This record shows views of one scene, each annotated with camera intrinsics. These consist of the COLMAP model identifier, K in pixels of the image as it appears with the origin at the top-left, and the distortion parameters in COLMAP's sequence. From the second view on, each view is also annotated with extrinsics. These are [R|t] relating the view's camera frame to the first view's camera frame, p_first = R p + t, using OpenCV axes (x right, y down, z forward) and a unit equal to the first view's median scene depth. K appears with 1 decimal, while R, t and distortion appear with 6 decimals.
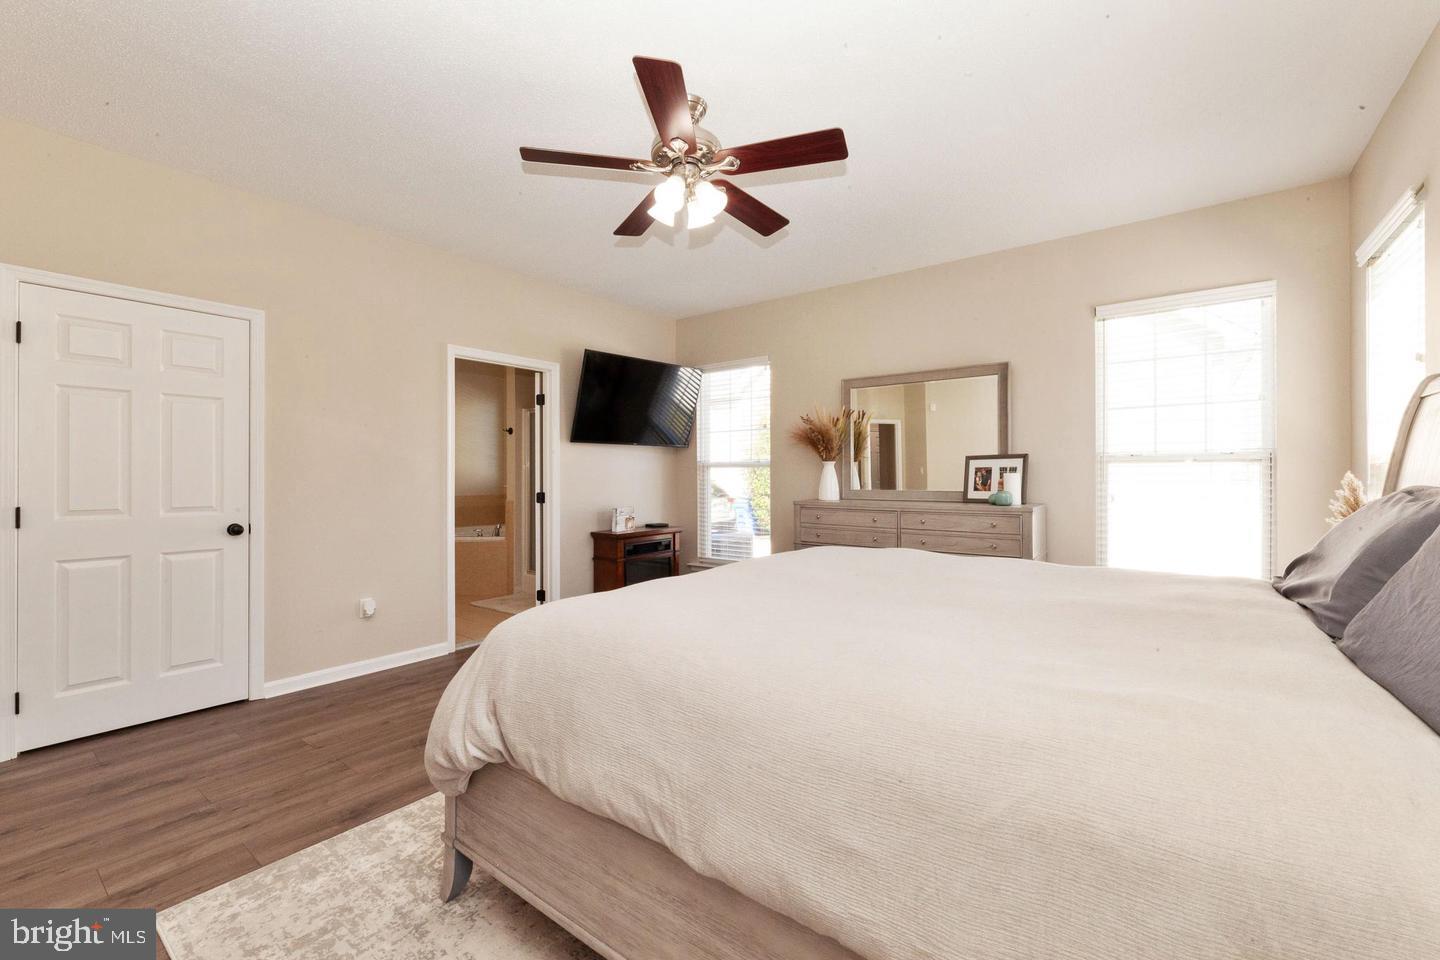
lens RADIAL K [[599.8, 0, 712.2], [0, 599.8, 468.9], [0, 0, 1]] dist [-0.001045, 0.000094]
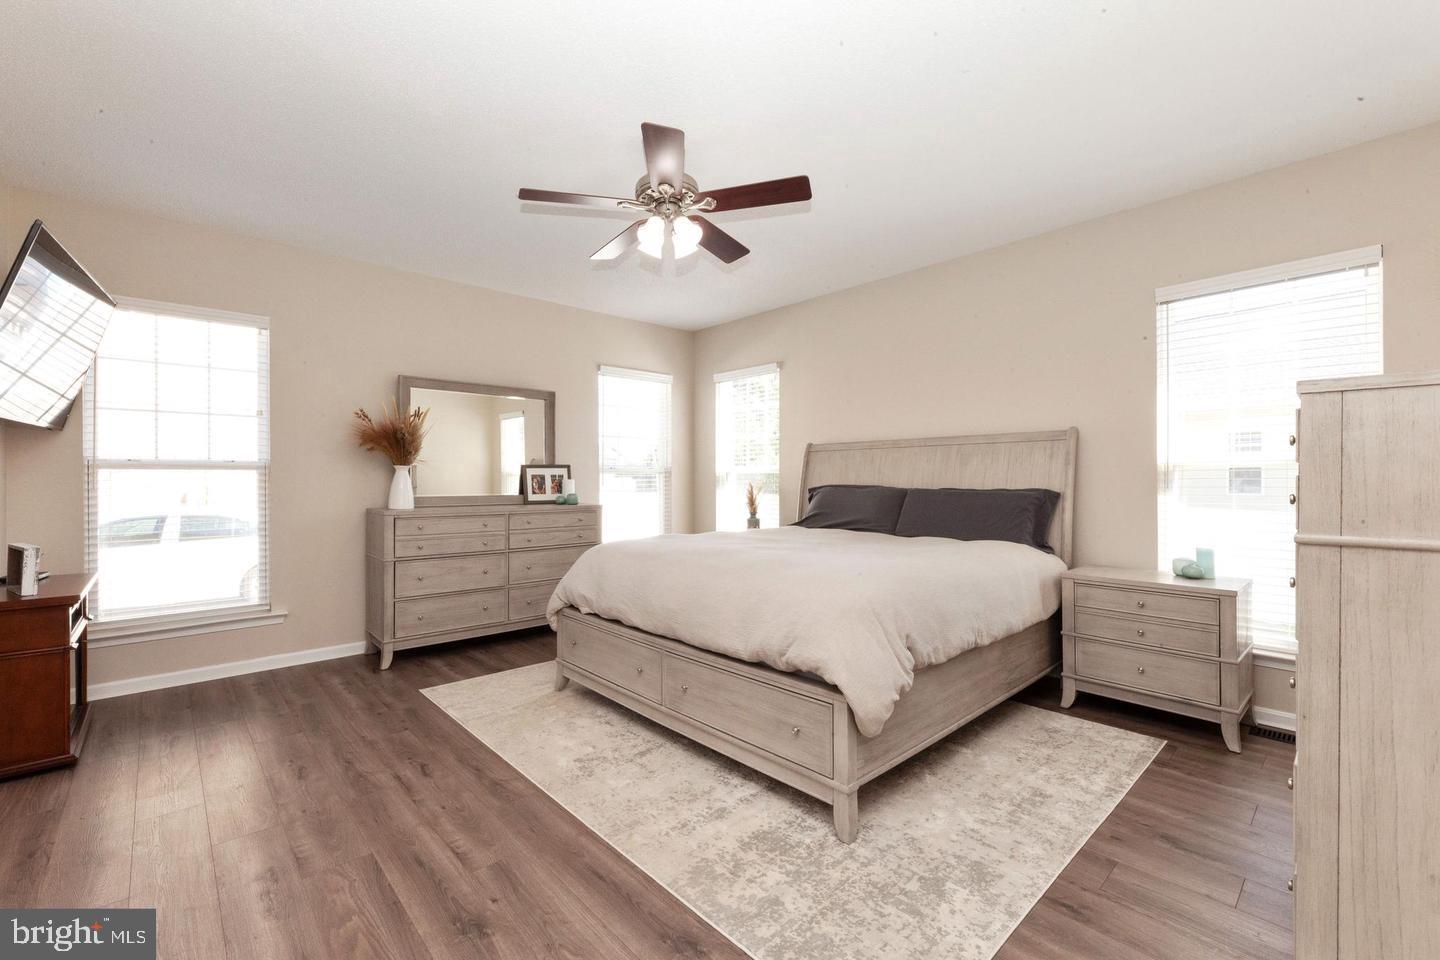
lens RADIAL K [[599.8, 0, 708.0], [0, 599.8, 484.6], [0, 0, 1]] dist [-0.001045, 0.000094]
pose [[0.178773, -0.002623, 0.983887, -0.681521], [-0.008941, 0.999951, 0.004290, 0.008891], [-0.983850, -0.009564, 0.178741, 0.445559]]
